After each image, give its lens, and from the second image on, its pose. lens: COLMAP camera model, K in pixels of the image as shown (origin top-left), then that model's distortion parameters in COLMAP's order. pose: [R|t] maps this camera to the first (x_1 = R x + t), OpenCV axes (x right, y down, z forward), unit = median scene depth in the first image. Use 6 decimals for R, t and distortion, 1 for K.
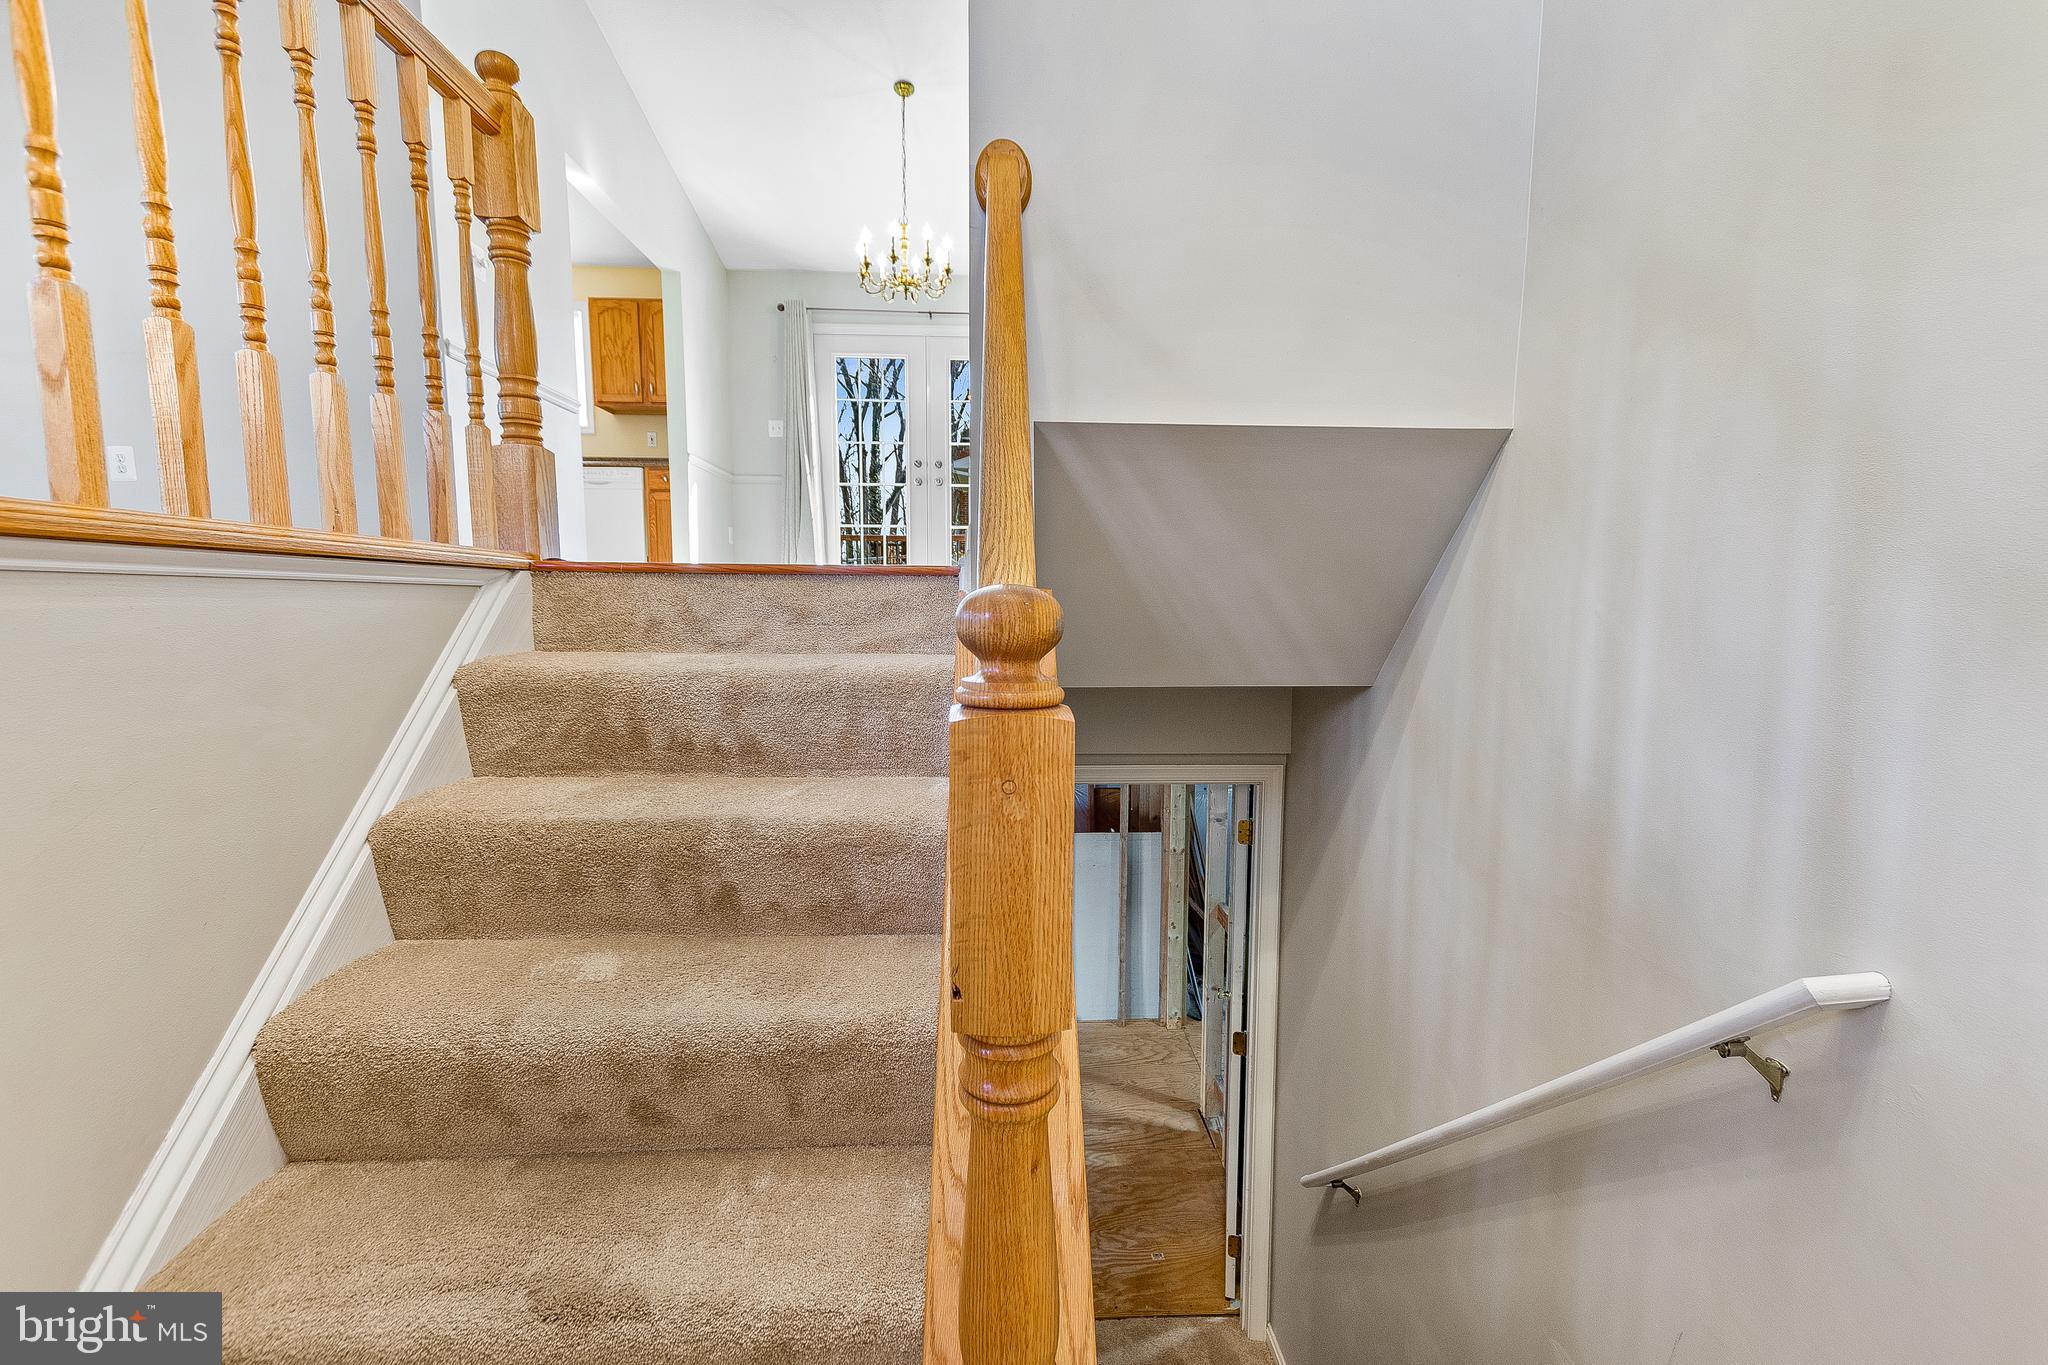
lens RADIAL K [[889.4, 0, 1030.8], [0, 889.4, 702.7], [0, 0, 1]] dist [0.016160, -0.000615]
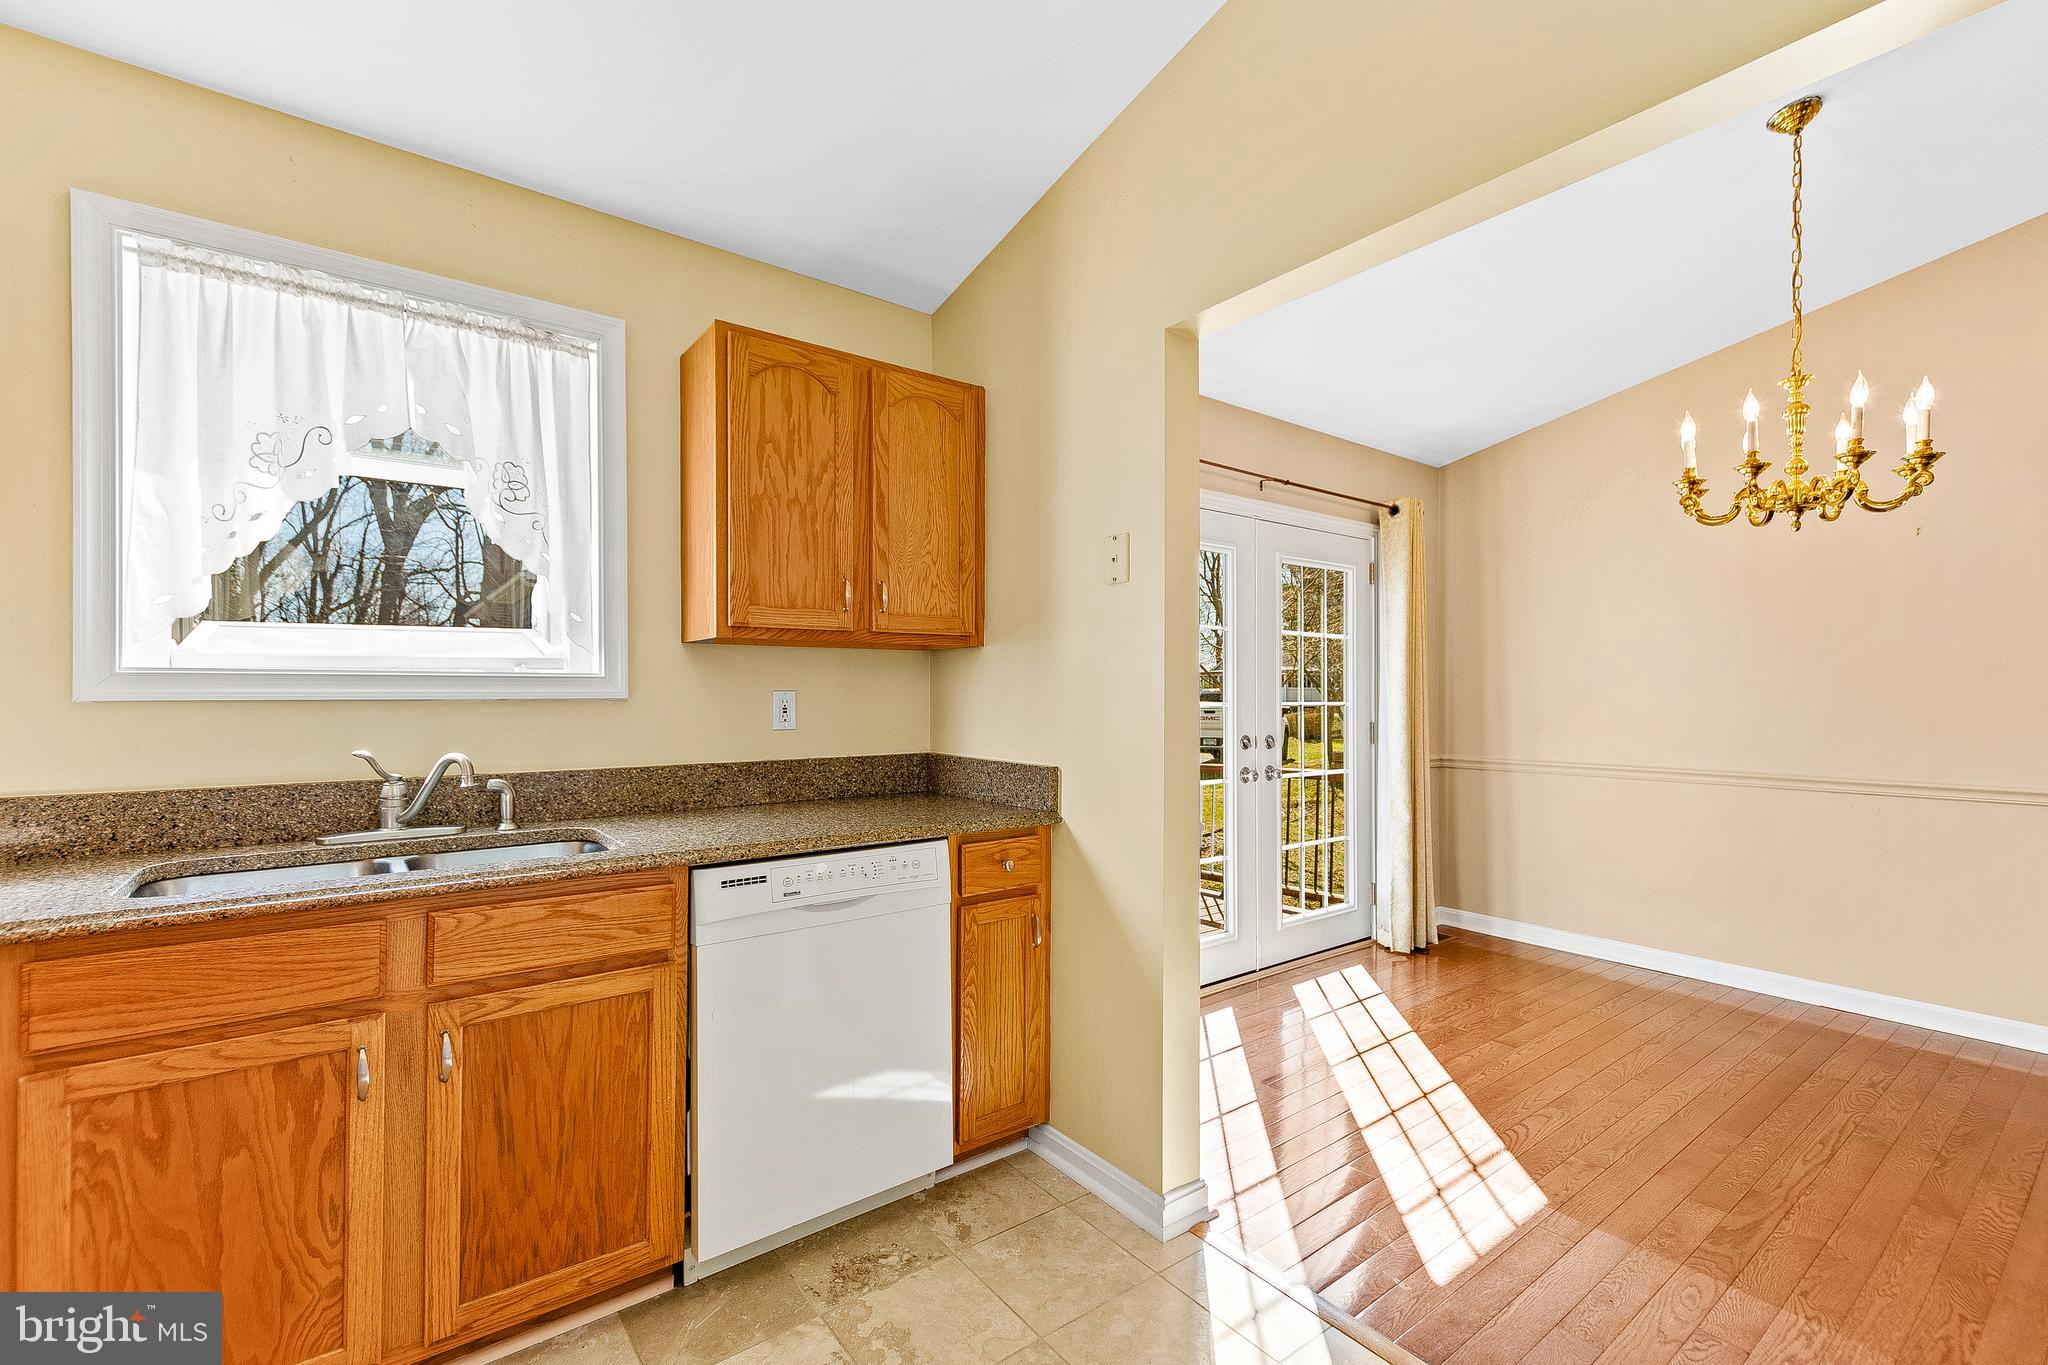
lens RADIAL K [[882.2, 0, 1030.7], [0, 882.2, 686.4], [0, 0, 1]] dist [0.020948, -0.005899]
pose [[0.819575, 0.004056, 0.572957, -0.564505], [0.064763, 0.992911, -0.099668, -0.267083], [-0.569300, 0.118792, 0.813502, 0.657287]]
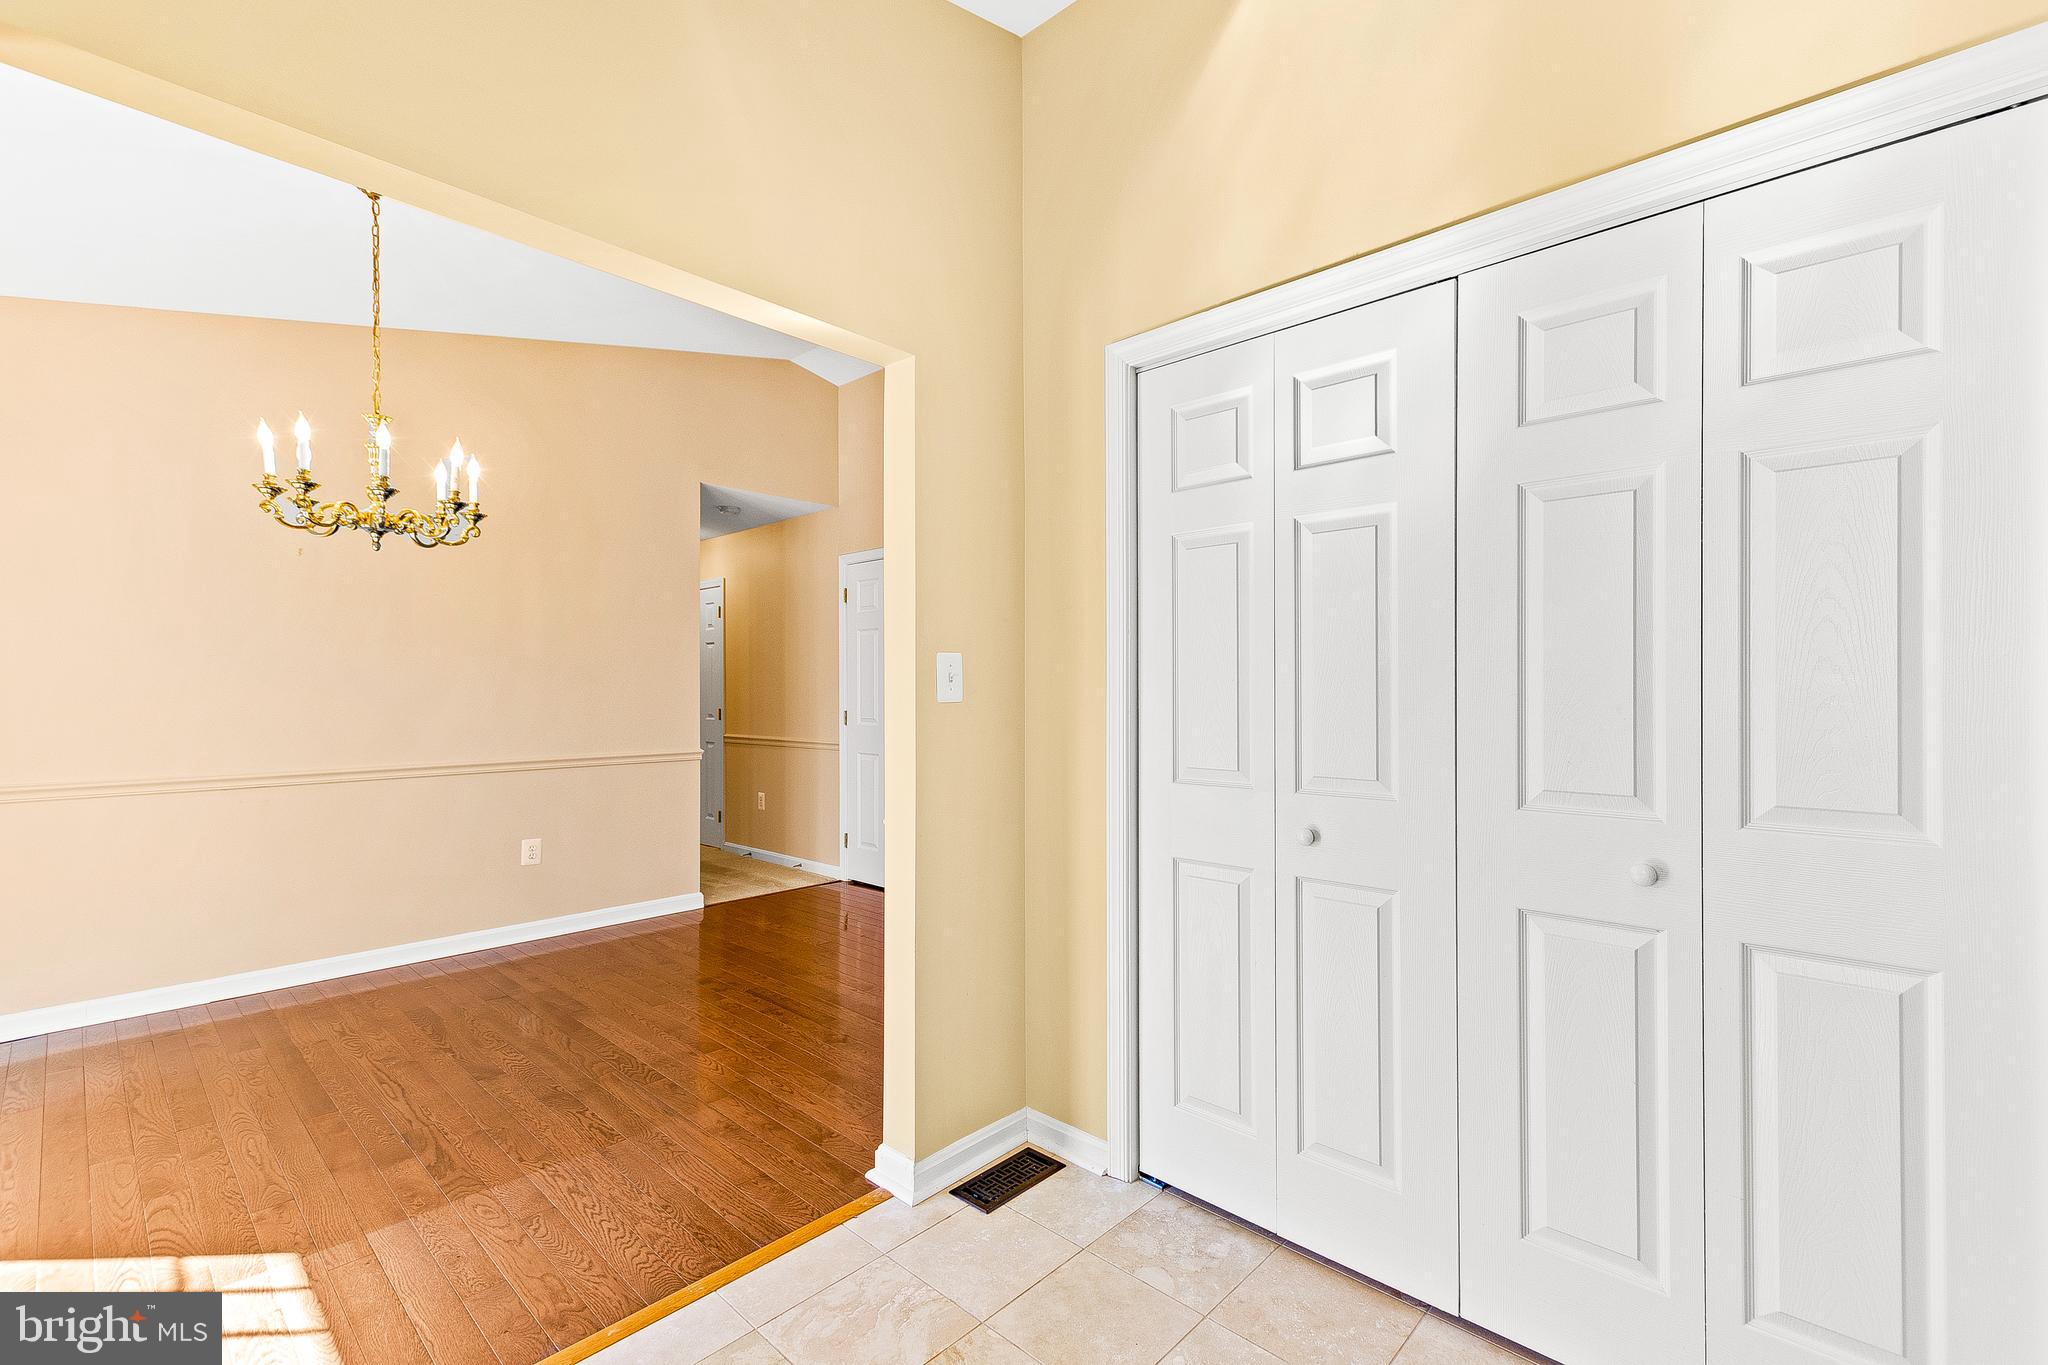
lens RADIAL K [[882.2, 0, 1030.7], [0, 882.2, 686.4], [0, 0, 1]] dist [0.020948, -0.005899]
pose [[-0.703178, 0.004639, 0.710999, -0.604501], [0.080810, 0.994021, 0.073435, -0.289538], [-0.706407, 0.109094, -0.699348, 0.848516]]
